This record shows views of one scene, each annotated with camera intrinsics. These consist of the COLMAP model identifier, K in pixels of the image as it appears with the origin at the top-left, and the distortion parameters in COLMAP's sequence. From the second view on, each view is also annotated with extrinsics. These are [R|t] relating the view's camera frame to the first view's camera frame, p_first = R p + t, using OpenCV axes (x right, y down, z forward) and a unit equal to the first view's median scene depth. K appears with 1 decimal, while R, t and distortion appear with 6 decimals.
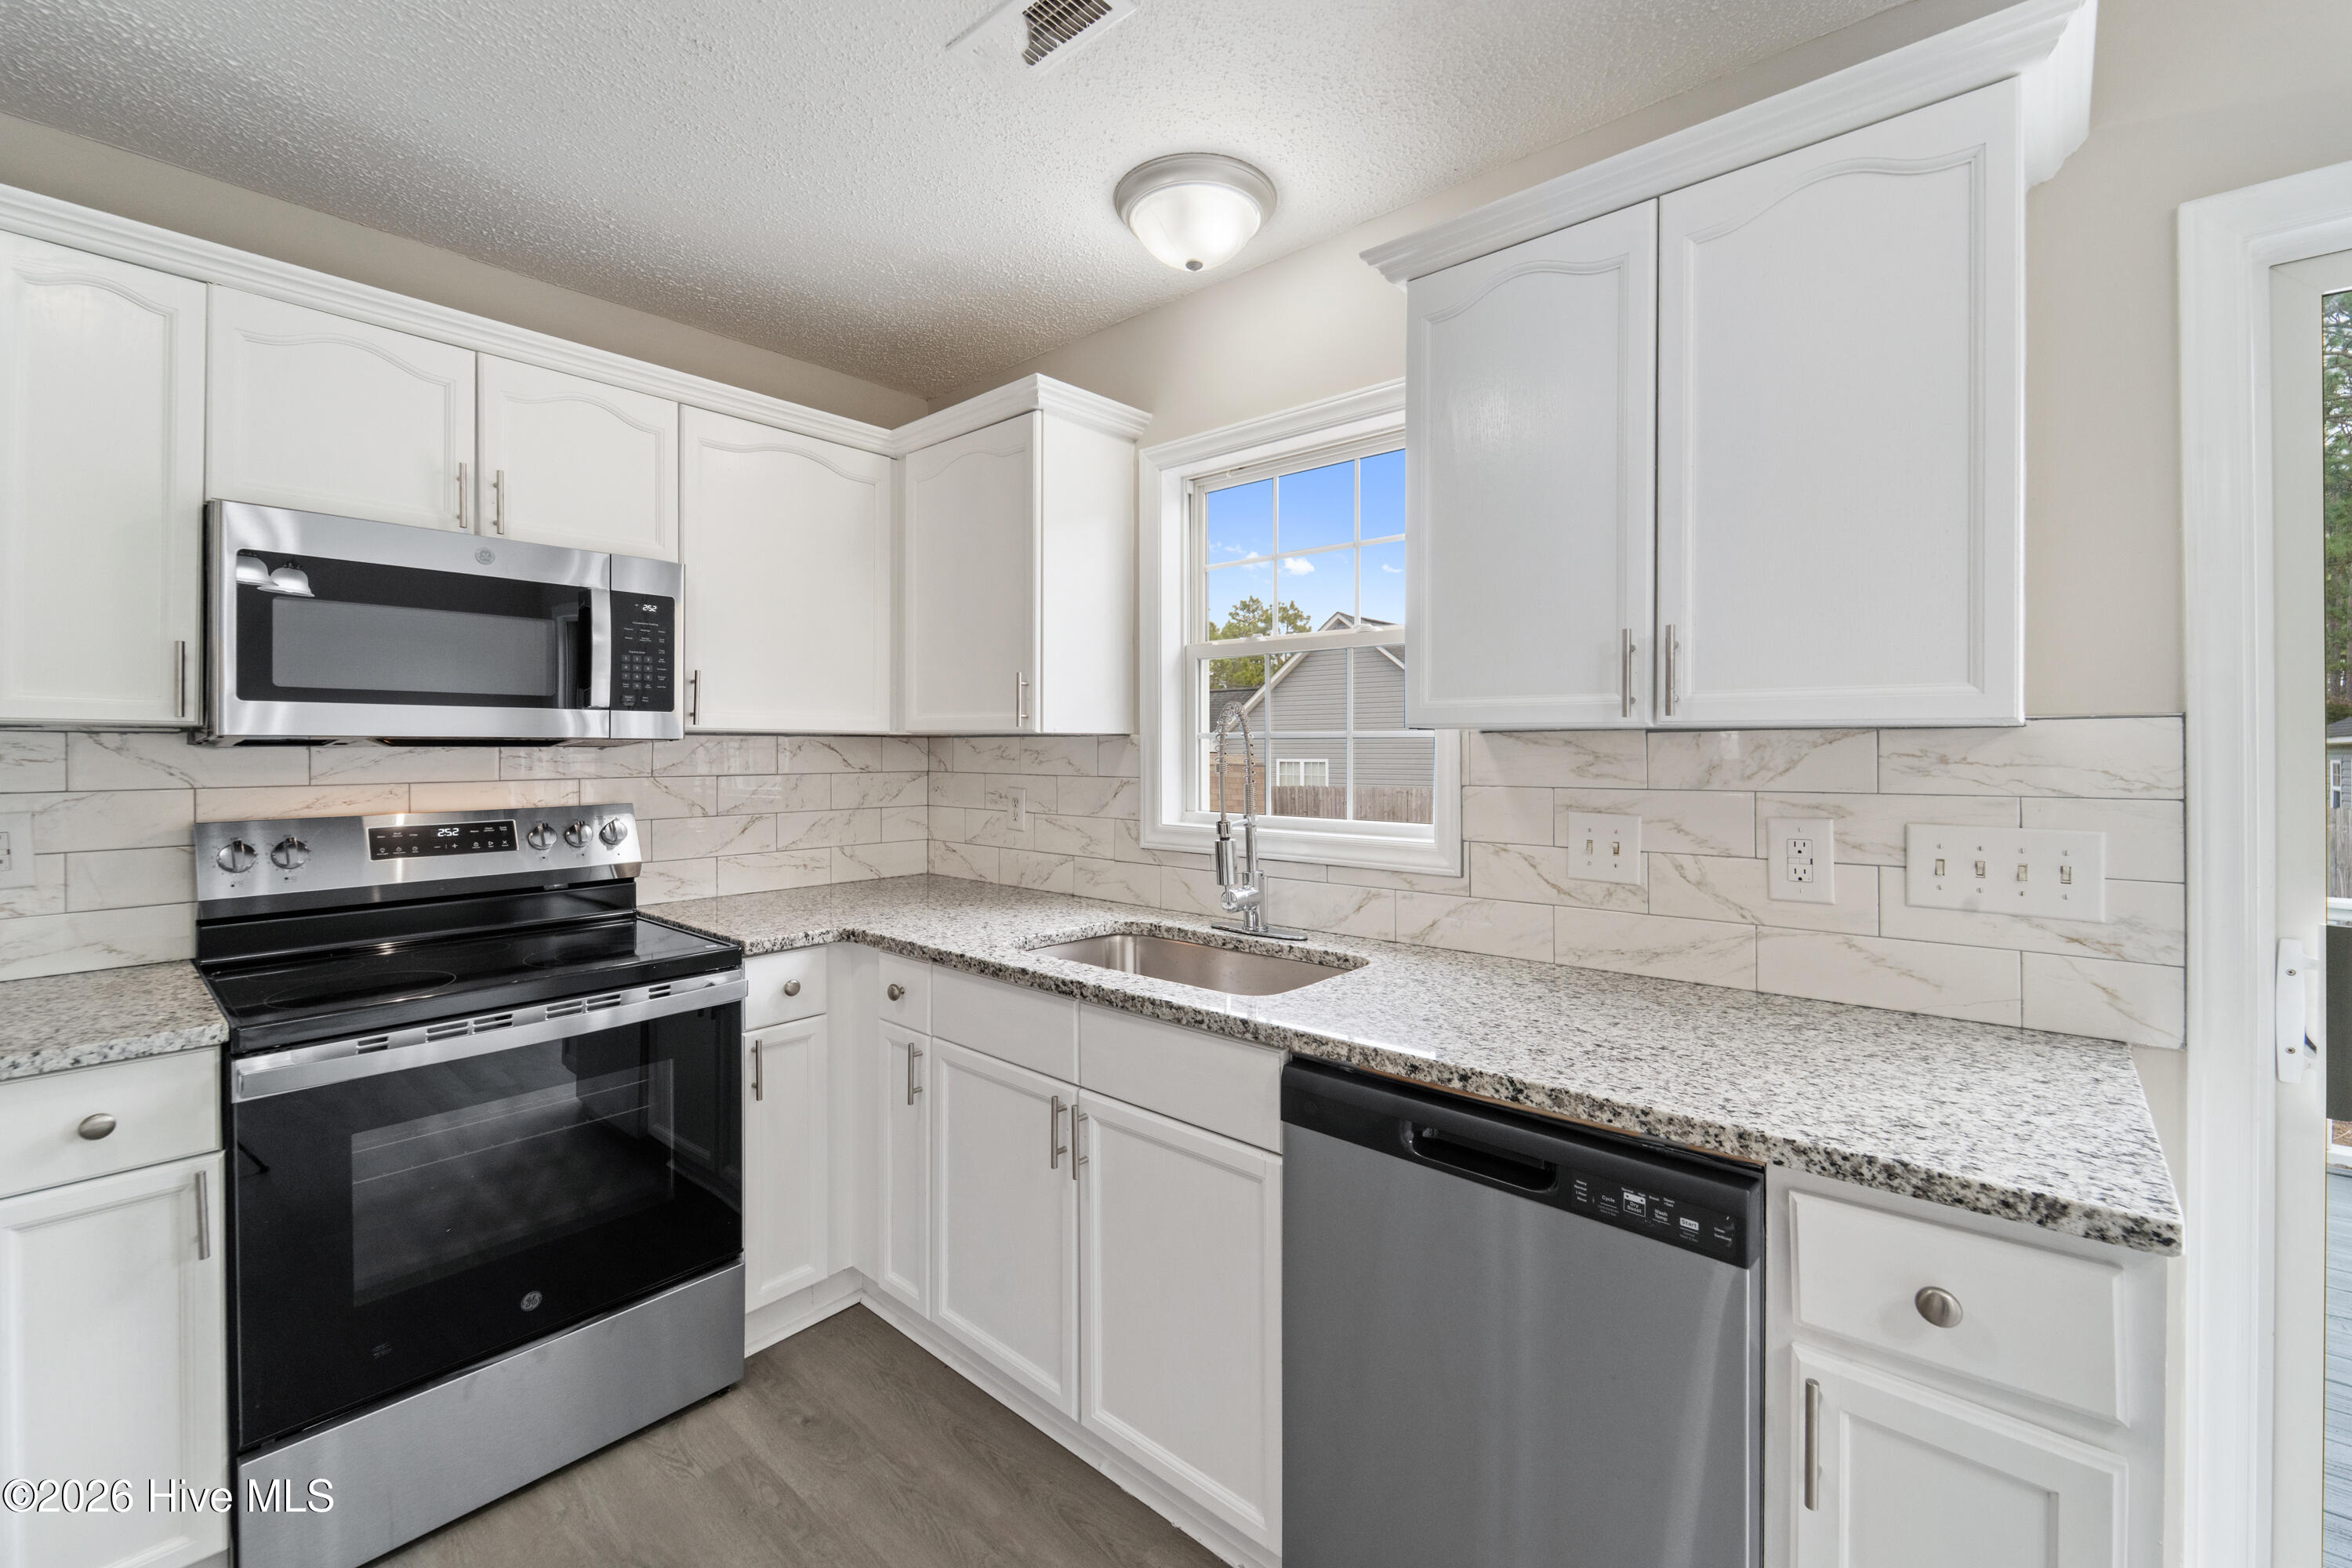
lens RADIAL K [[970.8, 0, 1184.8], [0, 970.8, 749.0], [0, 0, 1]] dist [0.003723, -0.000146]
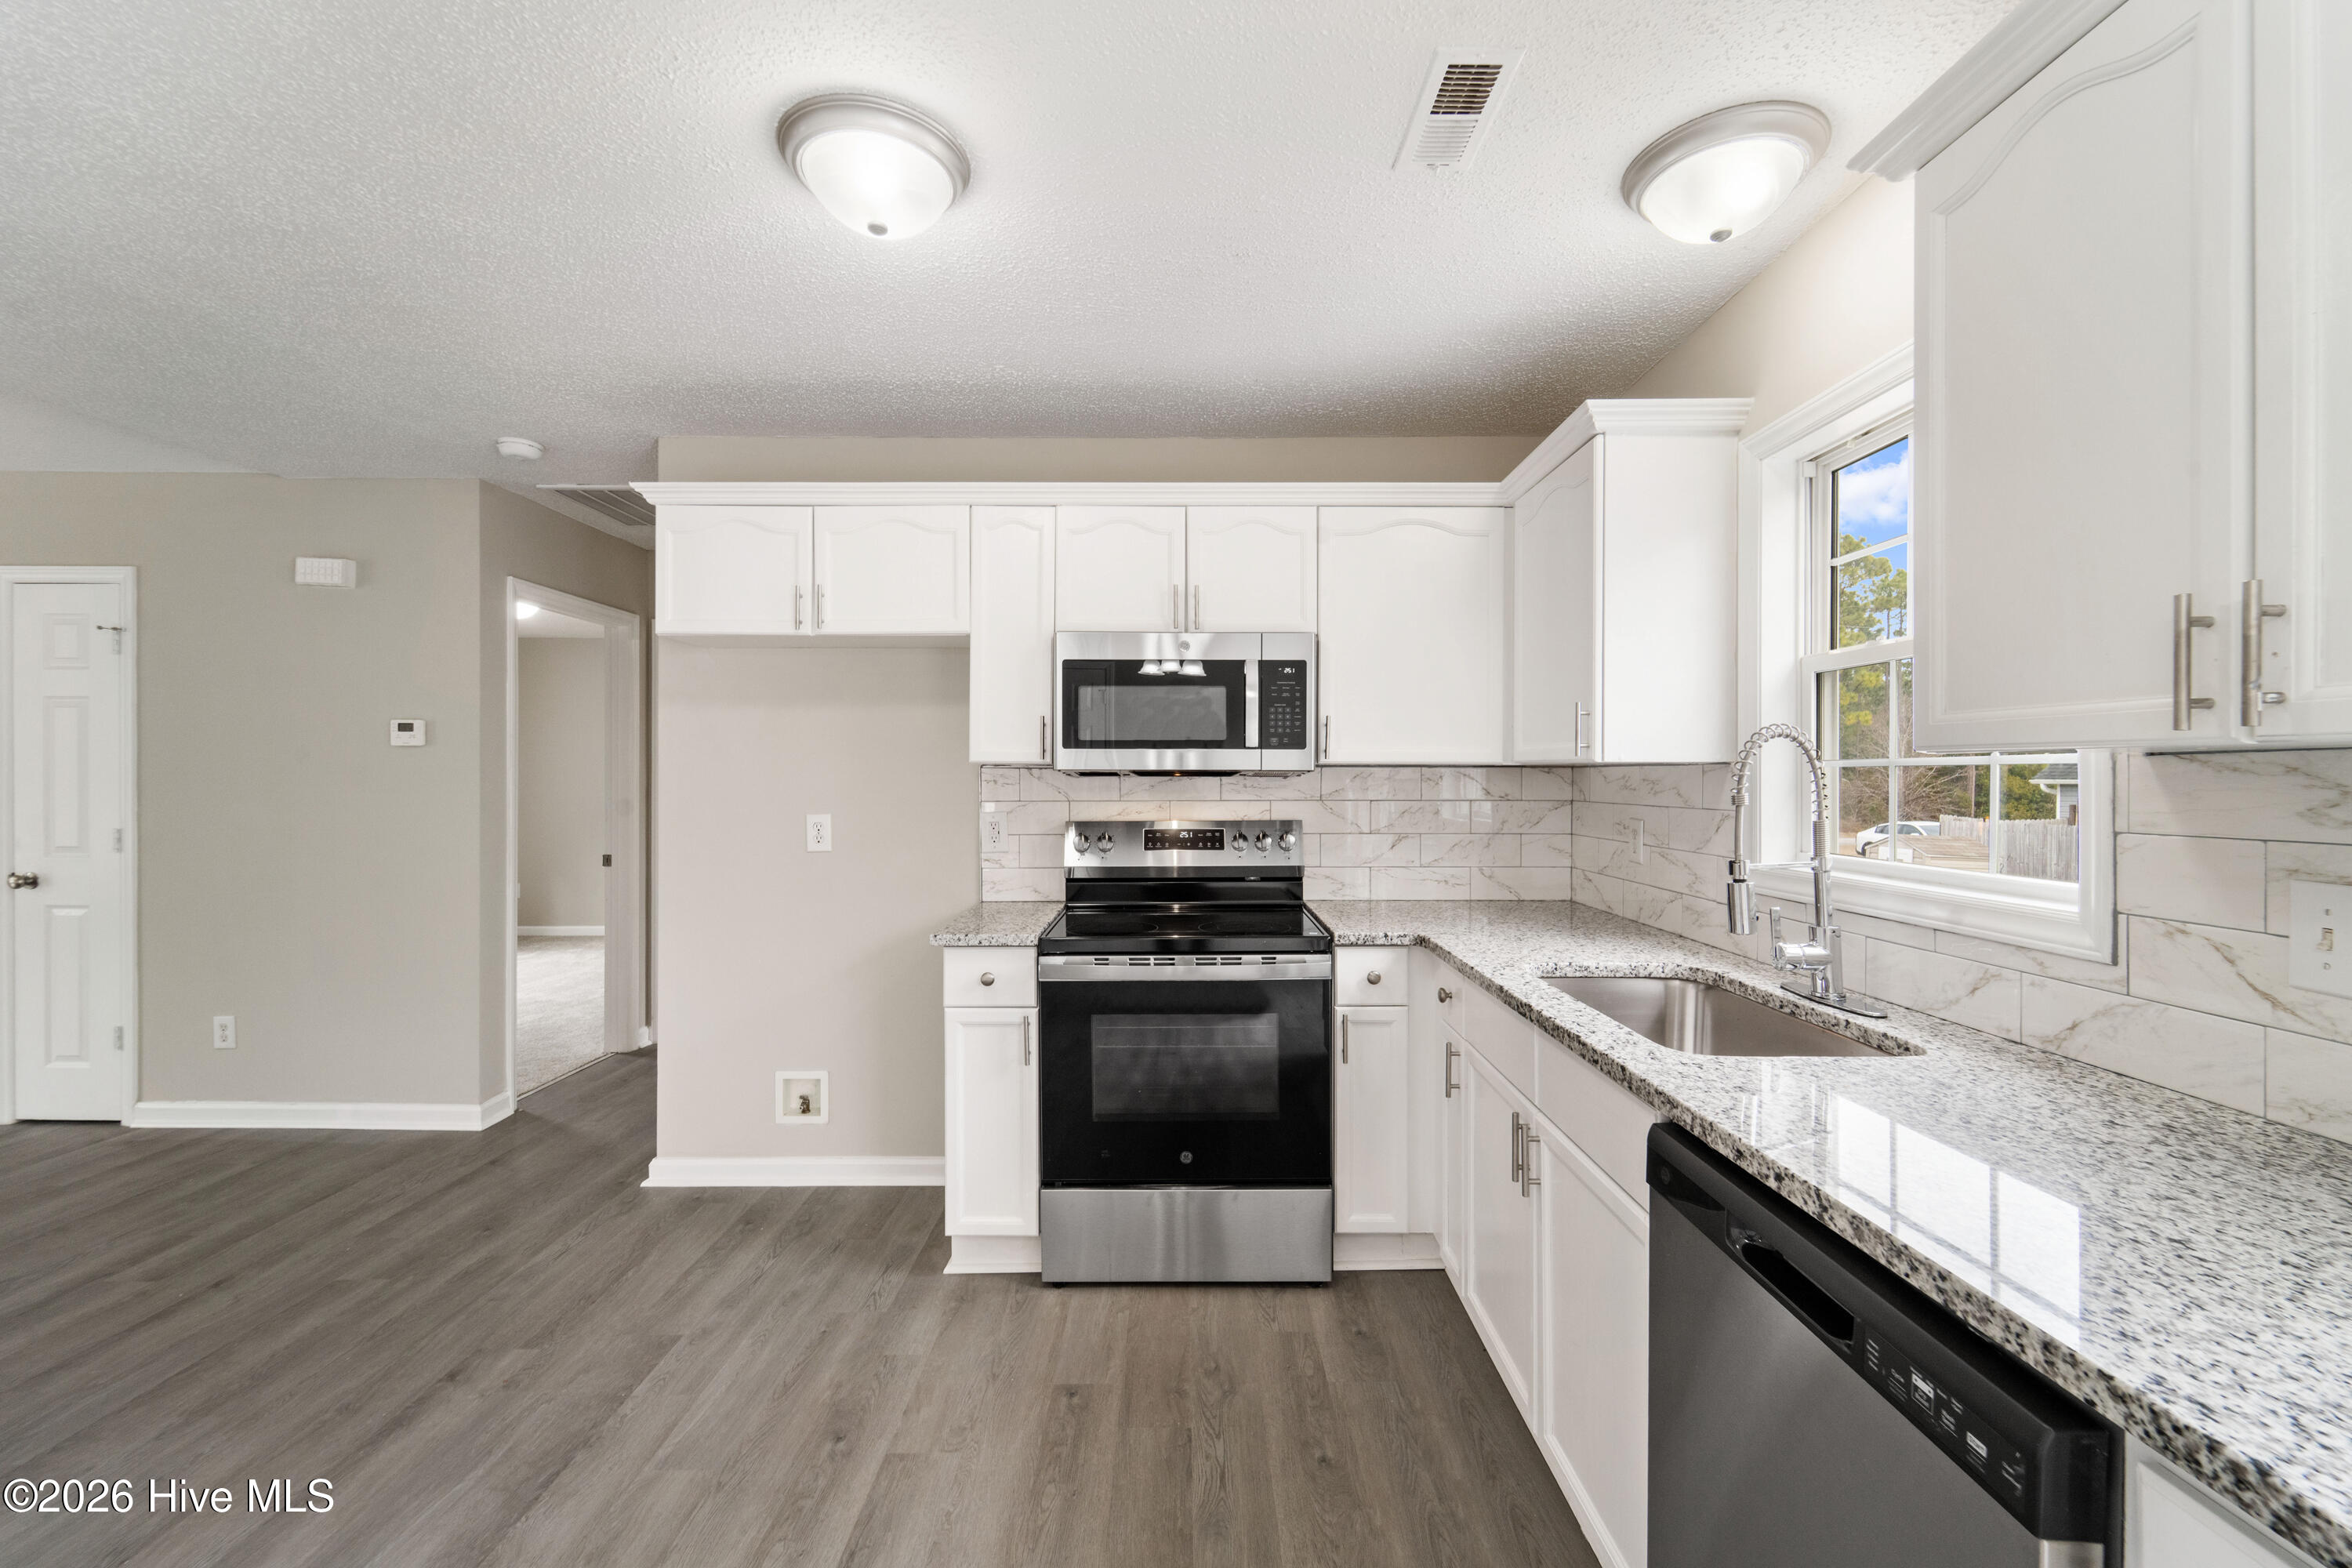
lens RADIAL K [[953.1, 0, 1185.2], [0, 953.1, 780.8], [0, 0, 1]] dist [0.001112, -0.000859]
pose [[0.658690, 0.003167, -0.752408, 0.362793], [-0.001861, 0.999995, 0.002579, 0.000504], [0.752412, -0.000298, 0.658692, 0.056657]]
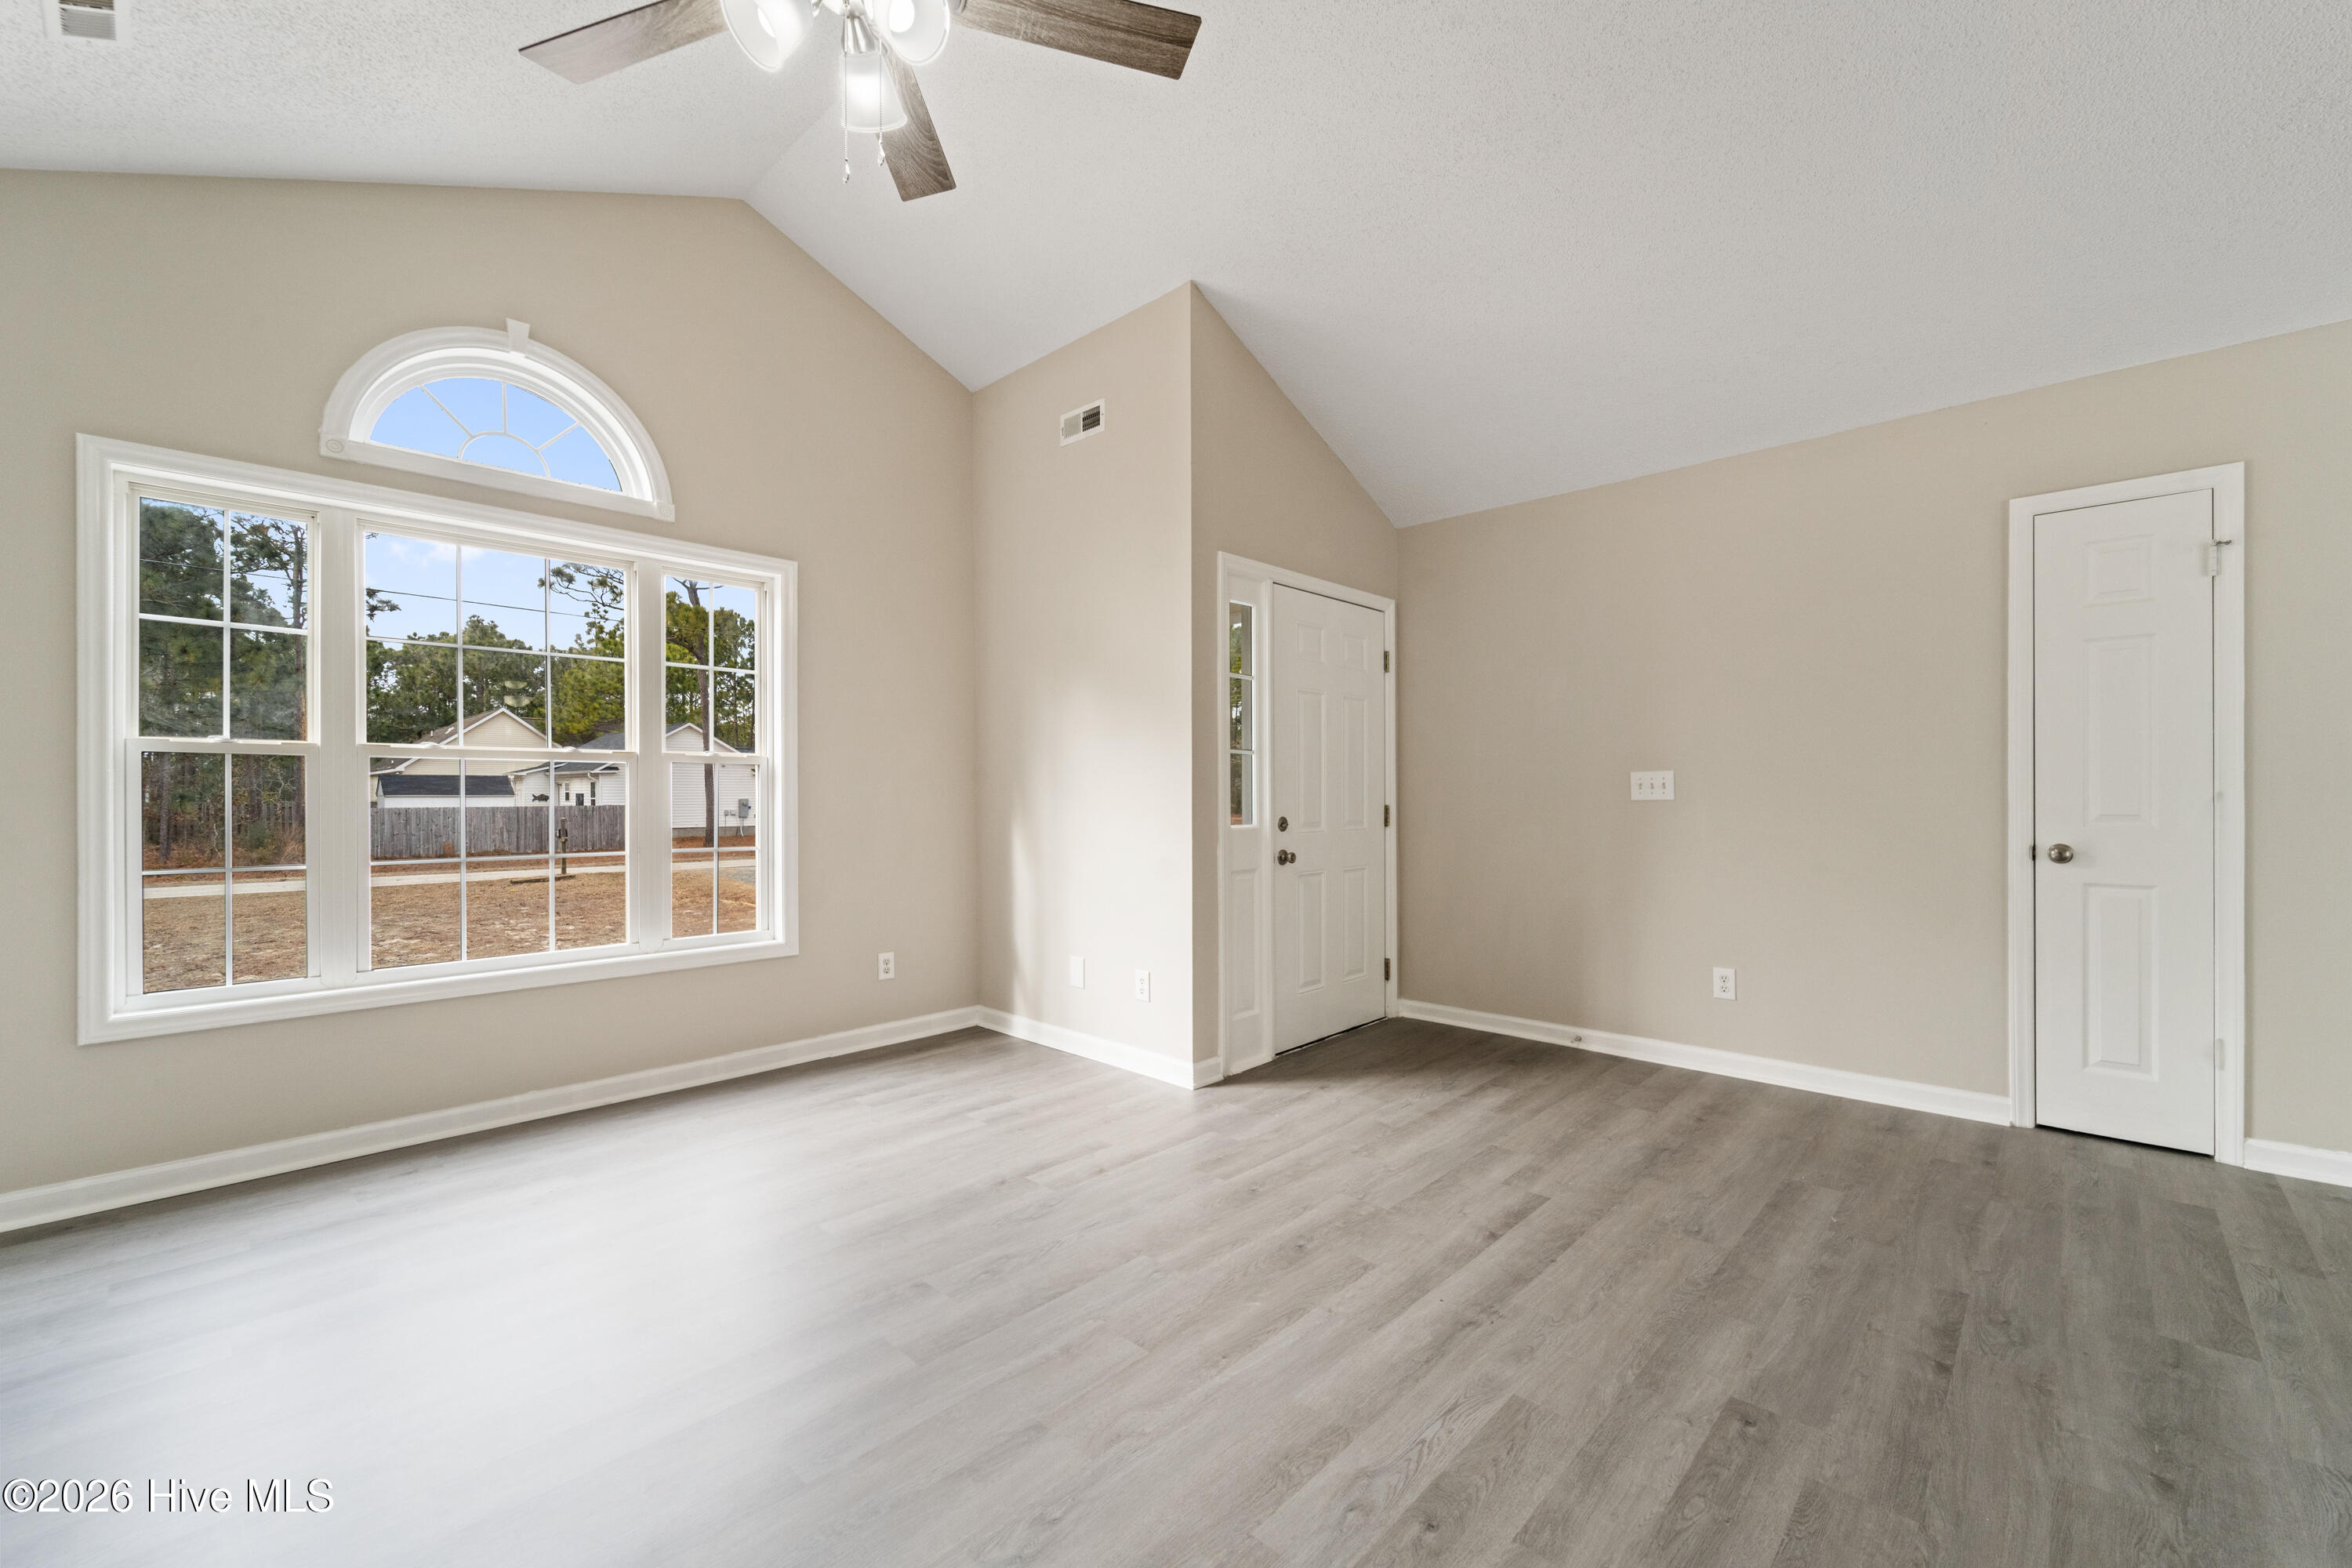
lens RADIAL K [[944.1, 0, 1186.8], [0, 944.1, 795.3], [0, 0, 1]] dist [-0.001457, -0.000721]
pose [[-0.045358, 0.001178, -0.998970, -0.873244], [0.006451, 0.999979, 0.000886, 0.096009], [0.998950, -0.006404, -0.045365, -1.852296]]
